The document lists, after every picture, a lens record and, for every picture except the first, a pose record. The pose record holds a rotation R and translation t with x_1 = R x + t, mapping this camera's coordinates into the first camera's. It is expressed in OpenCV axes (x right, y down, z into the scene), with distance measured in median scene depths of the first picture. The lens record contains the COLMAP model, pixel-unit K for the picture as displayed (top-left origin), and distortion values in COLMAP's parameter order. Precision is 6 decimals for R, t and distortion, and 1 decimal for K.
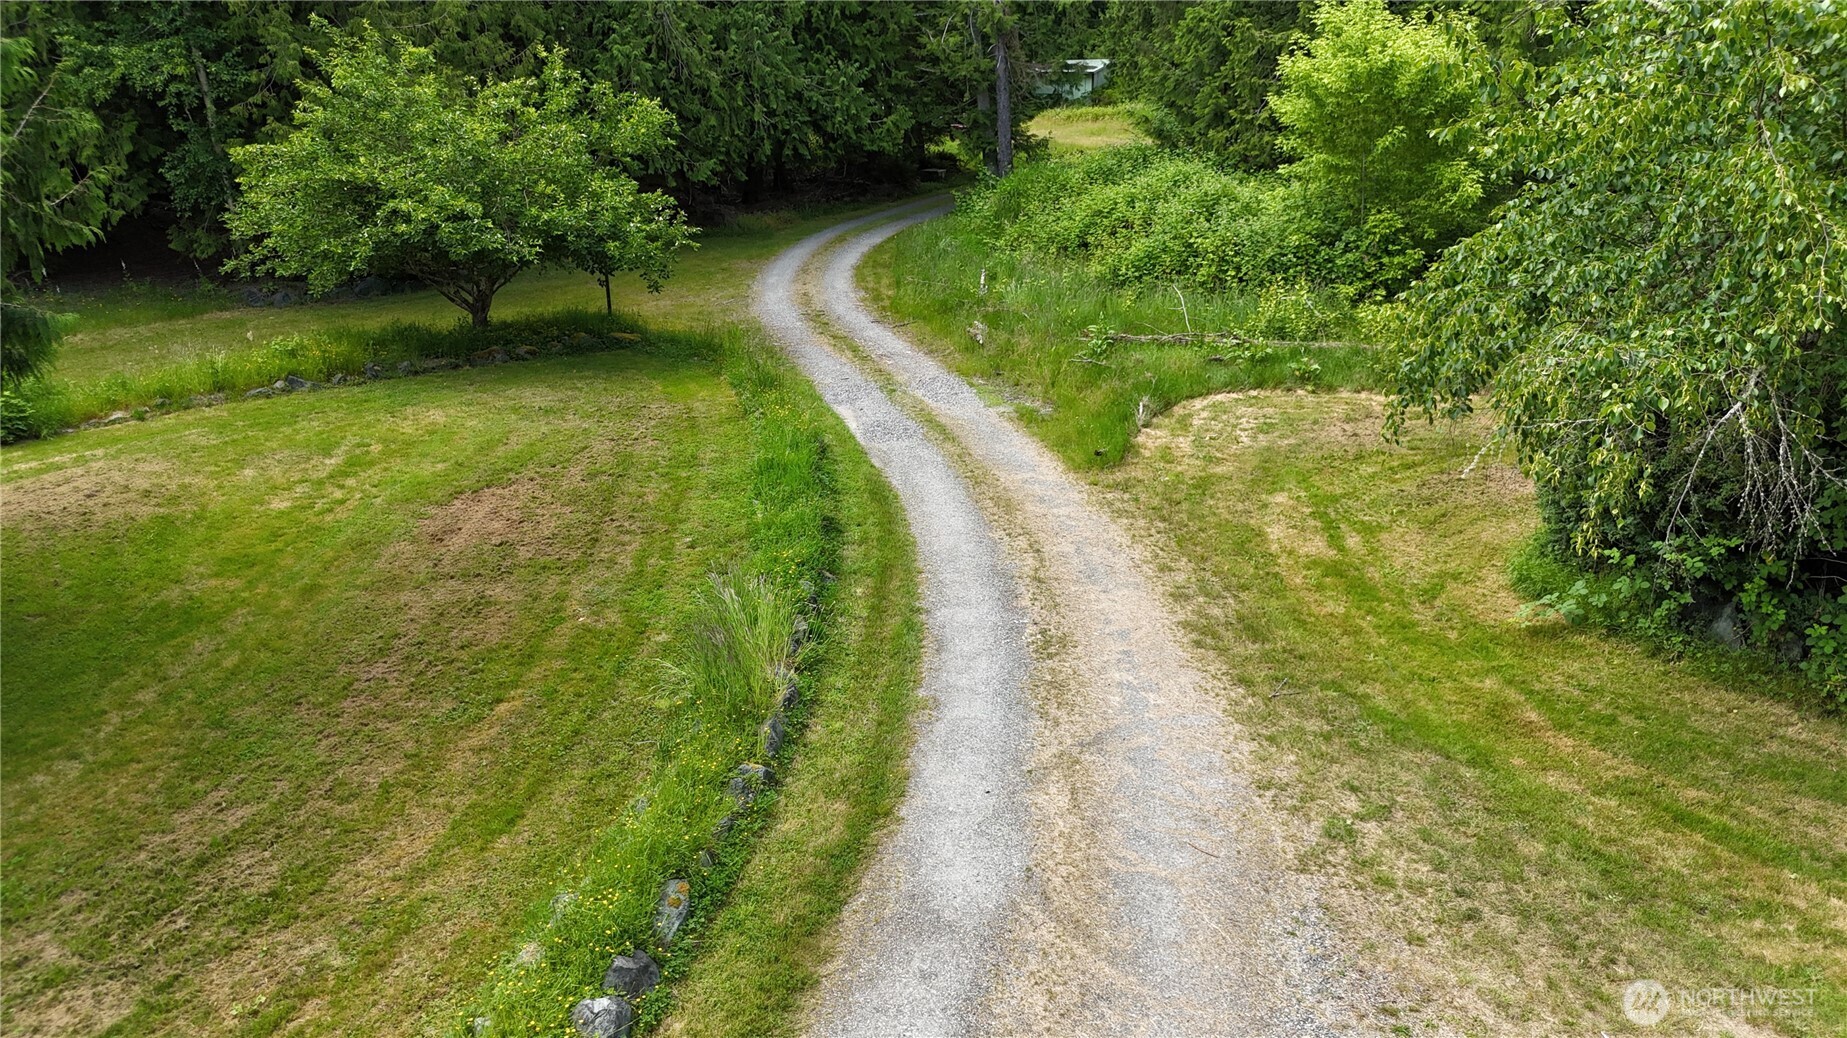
lens RADIAL K [[1367.8, 0, 922.9], [0, 1367.8, 521.0], [0, 0, 1]] dist [0.047258, -0.019369]
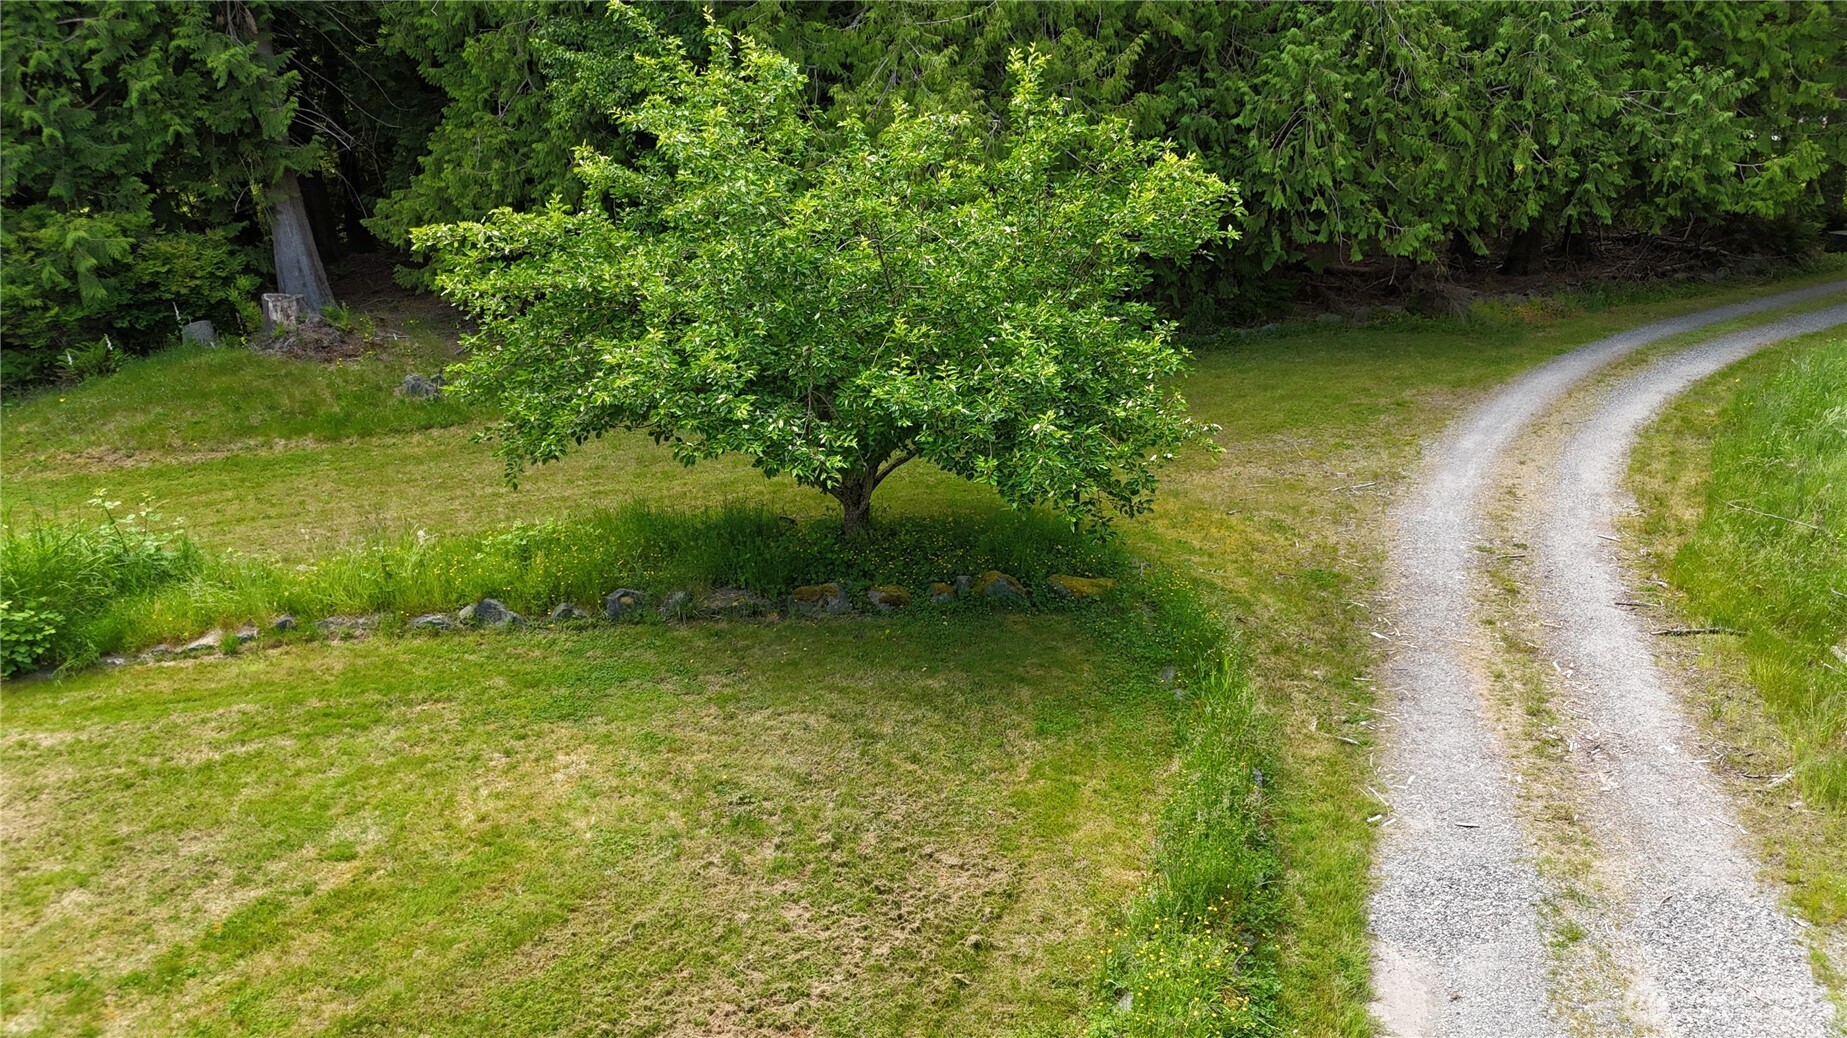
lens RADIAL K [[1367.8, 0, 921.4], [0, 1367.8, 511.7], [0, 0, 1]] dist [0.047258, -0.019369]
pose [[0.837847, 0.174666, -0.517208, 0.003288], [-0.177106, 0.983157, 0.045119, -0.115058], [0.516377, 0.053798, 0.854670, 0.329041]]
